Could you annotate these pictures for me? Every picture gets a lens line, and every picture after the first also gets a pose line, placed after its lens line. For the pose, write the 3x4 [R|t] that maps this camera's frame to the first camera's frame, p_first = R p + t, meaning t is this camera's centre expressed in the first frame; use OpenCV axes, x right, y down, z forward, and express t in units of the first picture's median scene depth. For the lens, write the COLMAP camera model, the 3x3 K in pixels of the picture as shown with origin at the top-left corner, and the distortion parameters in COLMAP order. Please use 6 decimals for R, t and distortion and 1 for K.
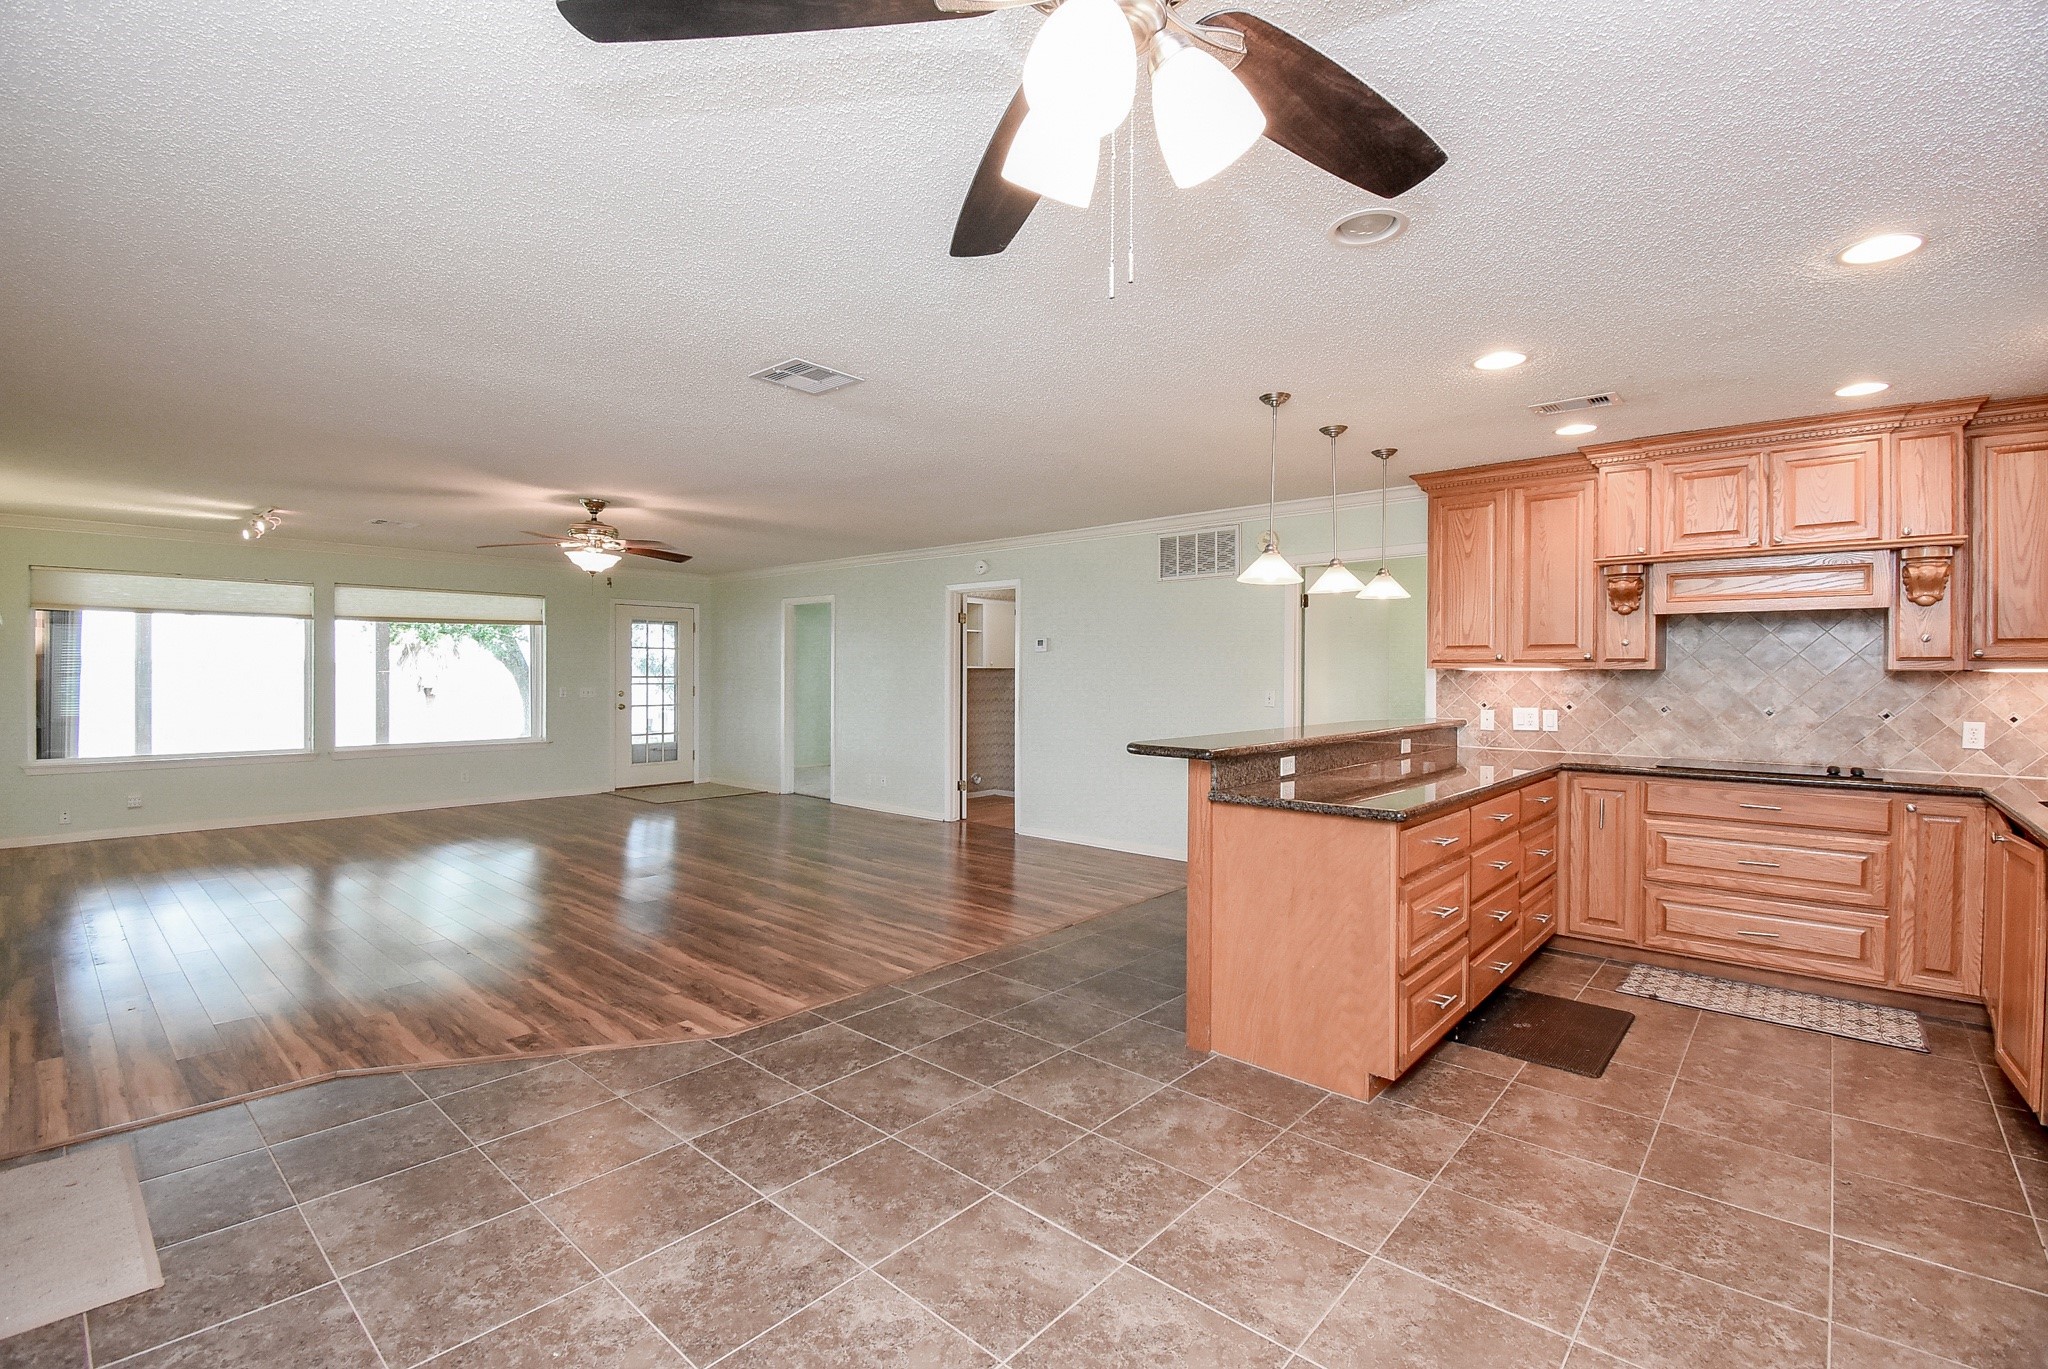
lens RADIAL K [[905.7, 0, 1024.3], [0, 905.7, 674.2], [0, 0, 1]] dist [0.010273, -0.019923]
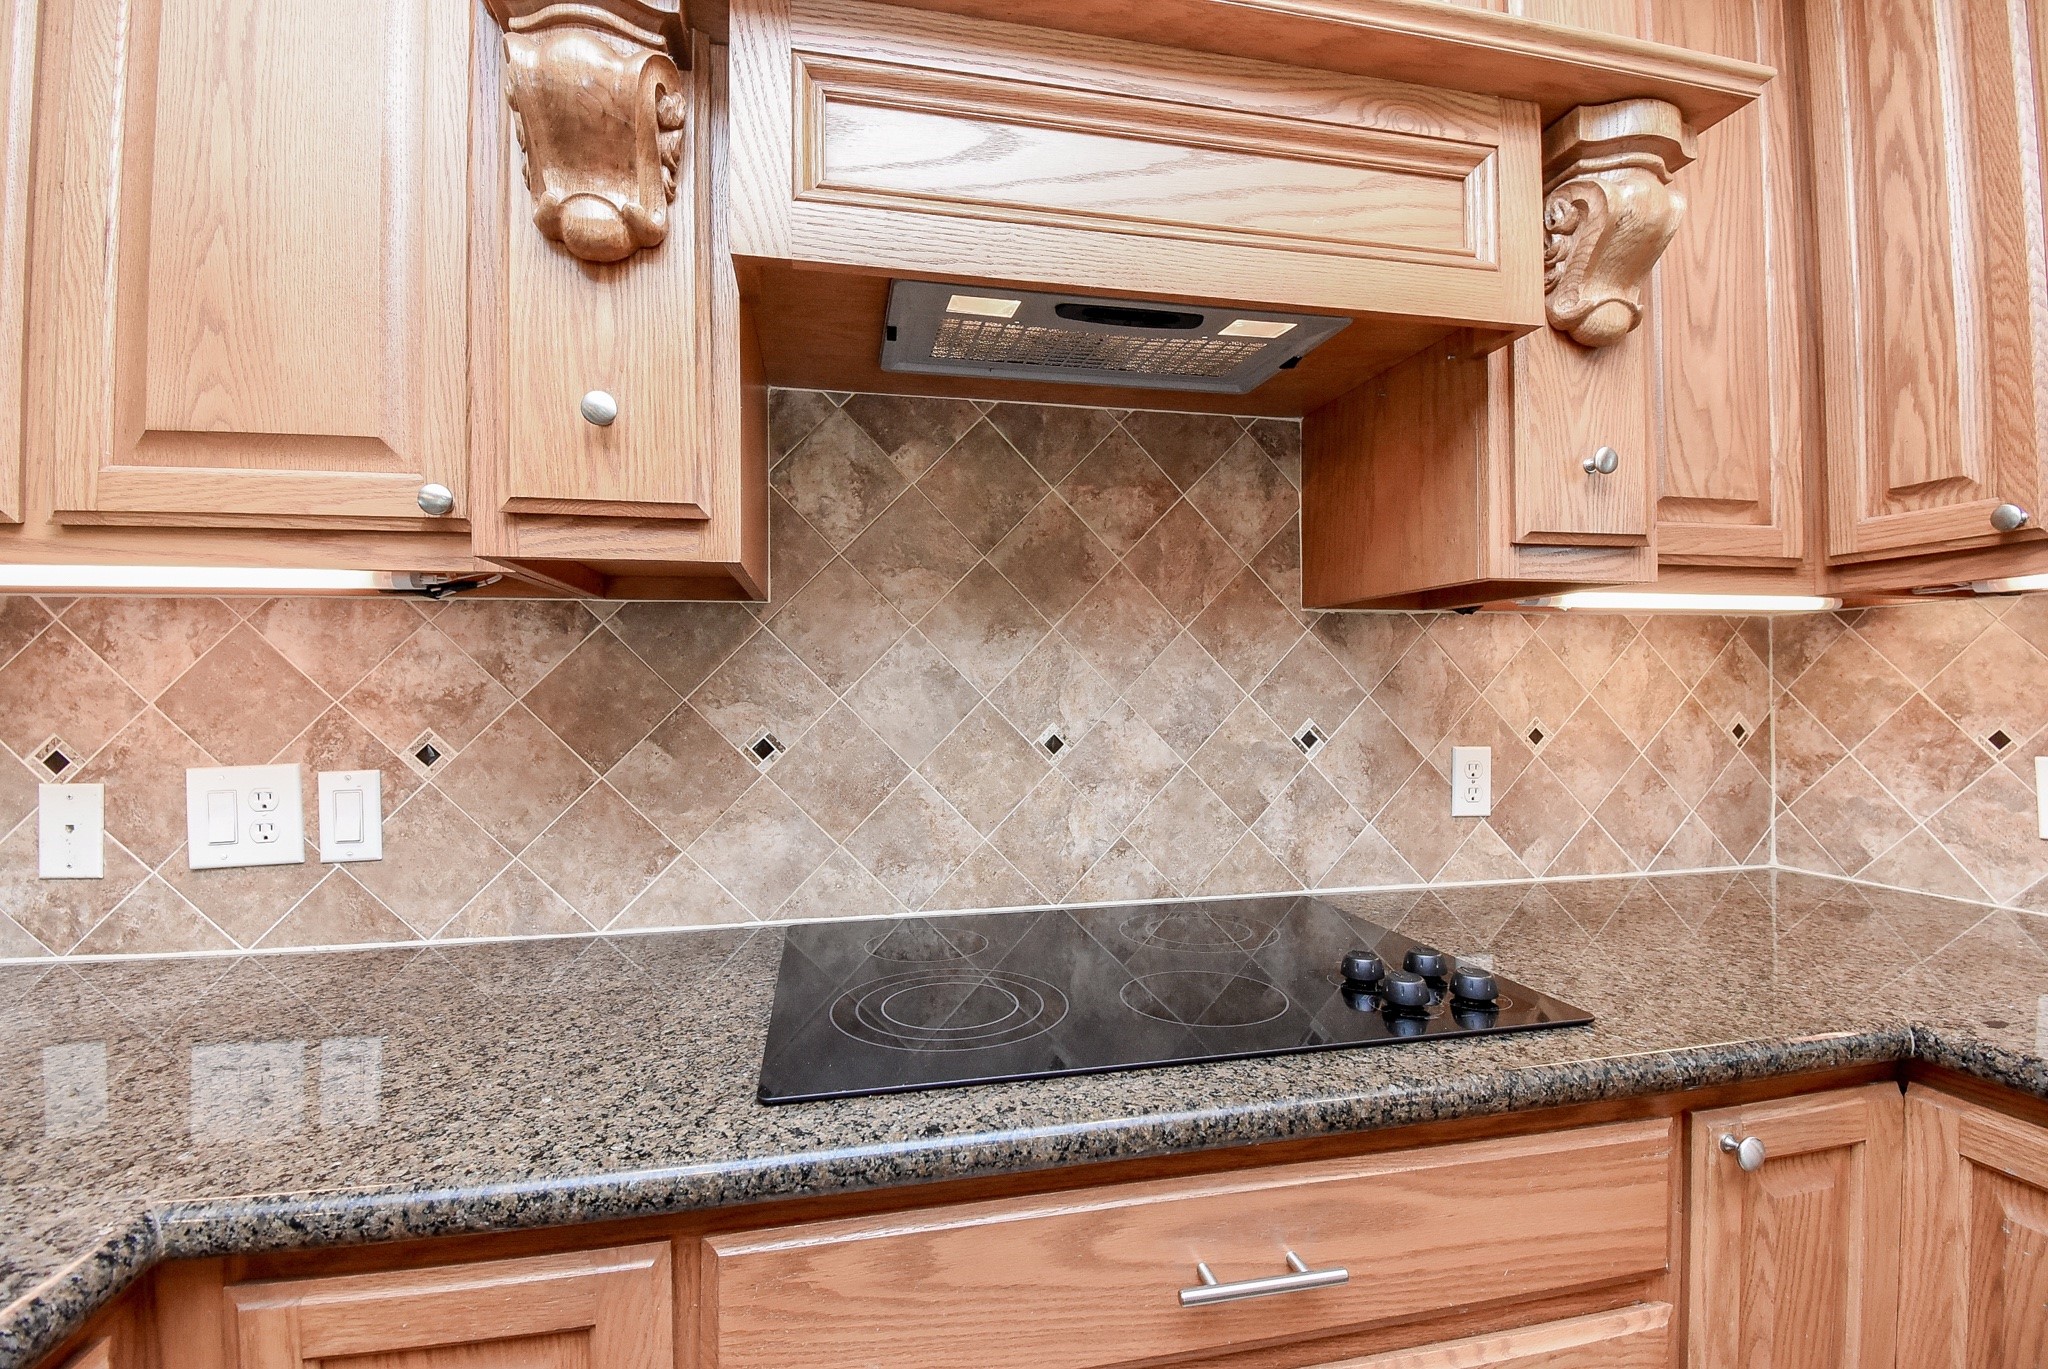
lens RADIAL K [[905.7, 0, 1022.0], [0, 905.7, 679.7], [0, 0, 1]] dist [0.010273, -0.019923]
pose [[0.592547, -0.002606, 0.805531, 0.556994], [0.012442, 0.999905, -0.005917, 0.021837], [-0.805440, 0.013529, 0.592523, 0.810855]]
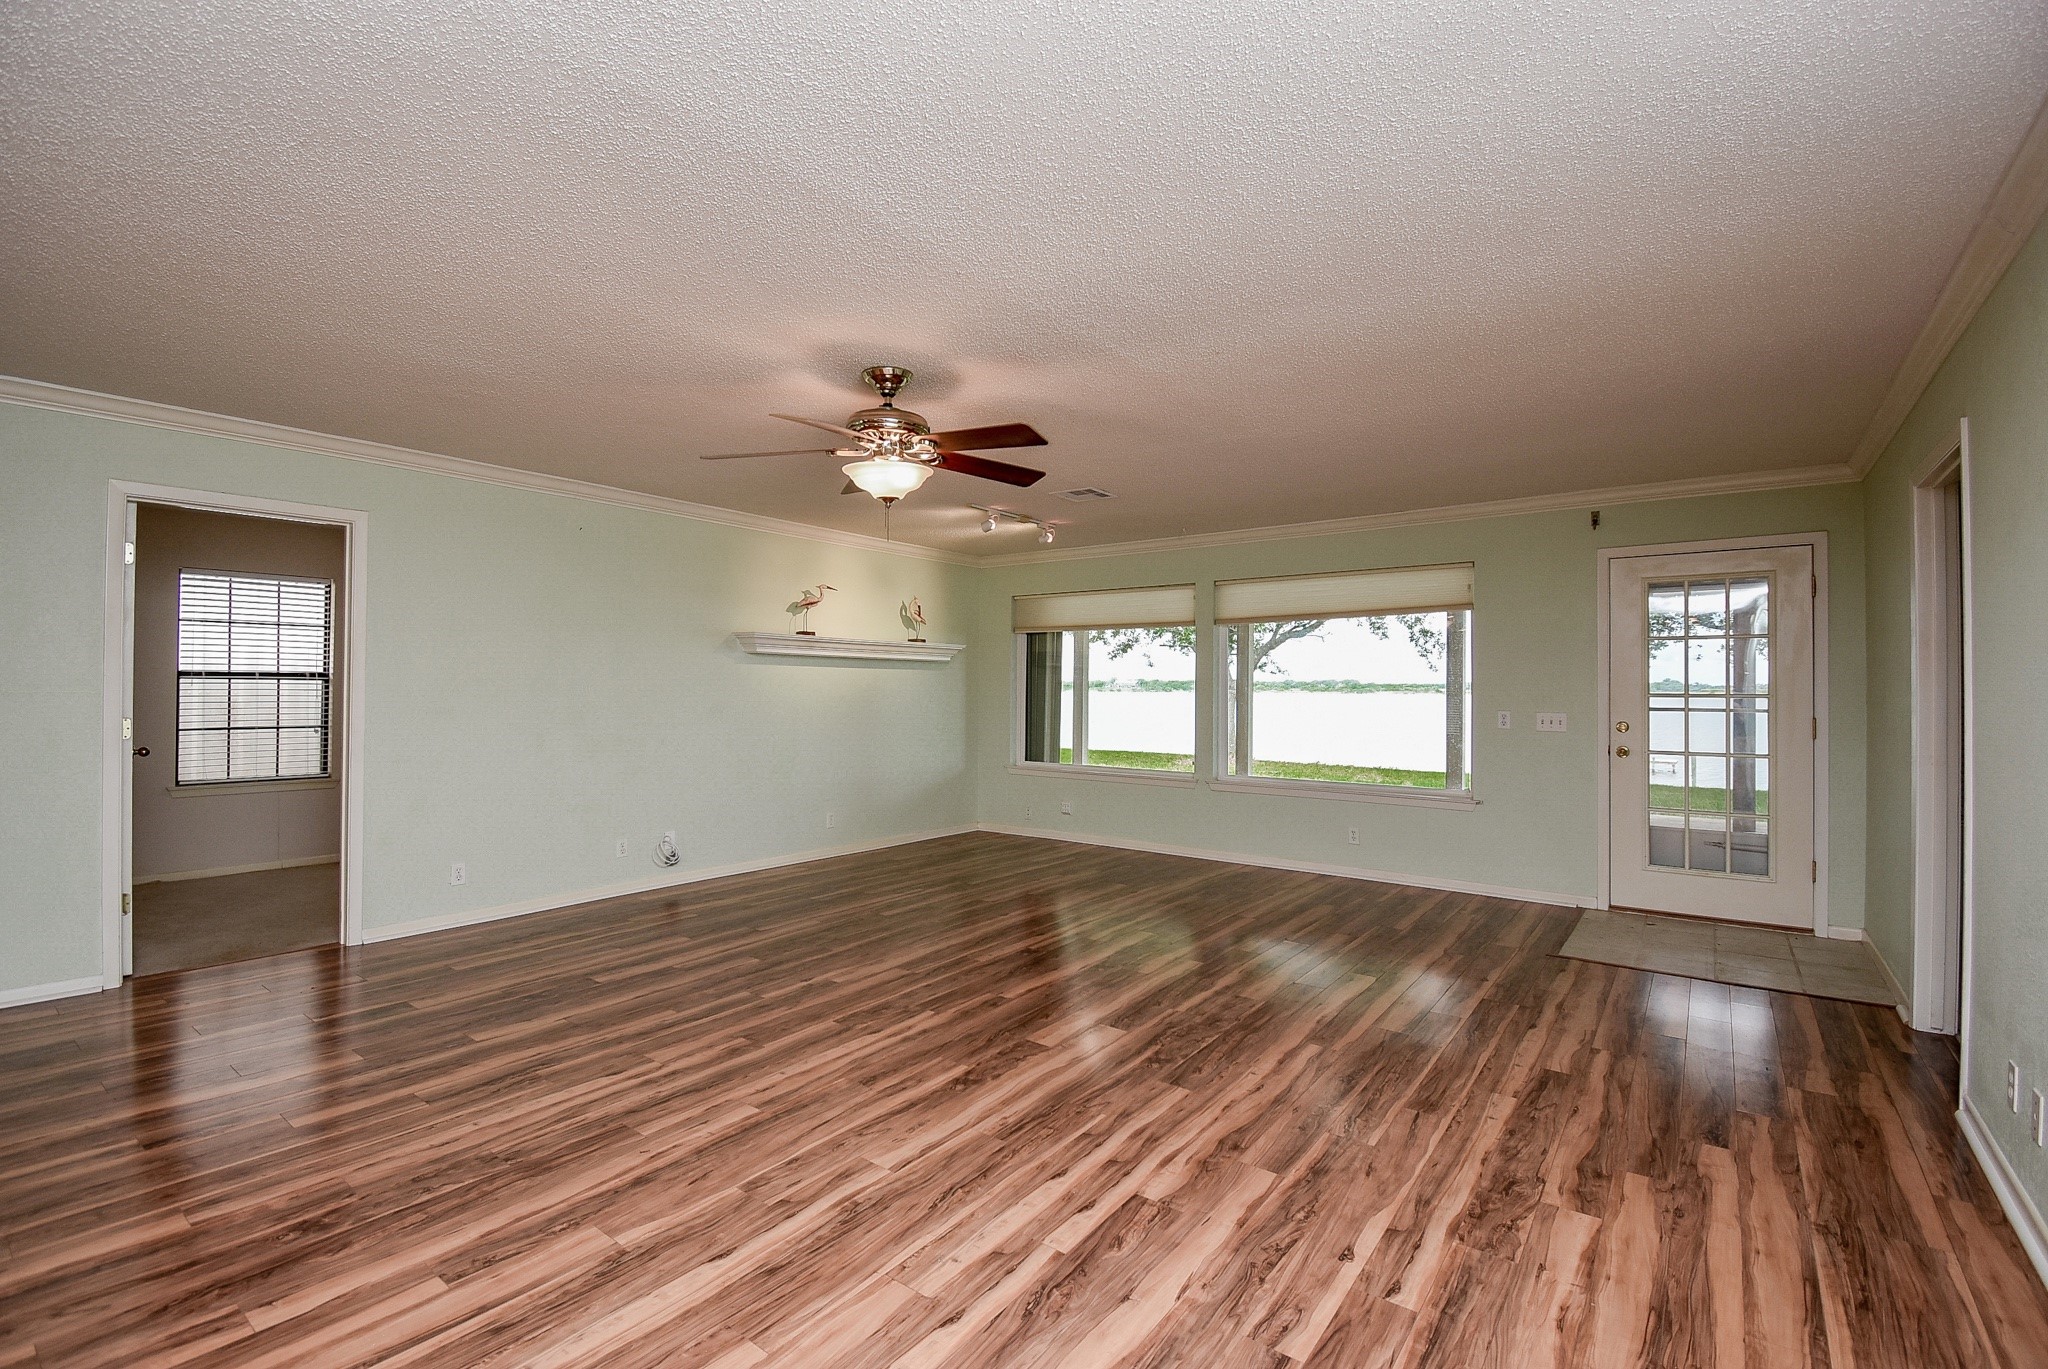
lens RADIAL K [[905.7, 0, 1025.2], [0, 905.7, 684.7], [0, 0, 1]] dist [0.010273, -0.019923]
pose [[0.076137, -0.007751, -0.997067, 0.126043], [-0.006223, 0.999947, -0.008248, 0.008952], [0.997078, 0.006832, 0.076085, 1.412351]]
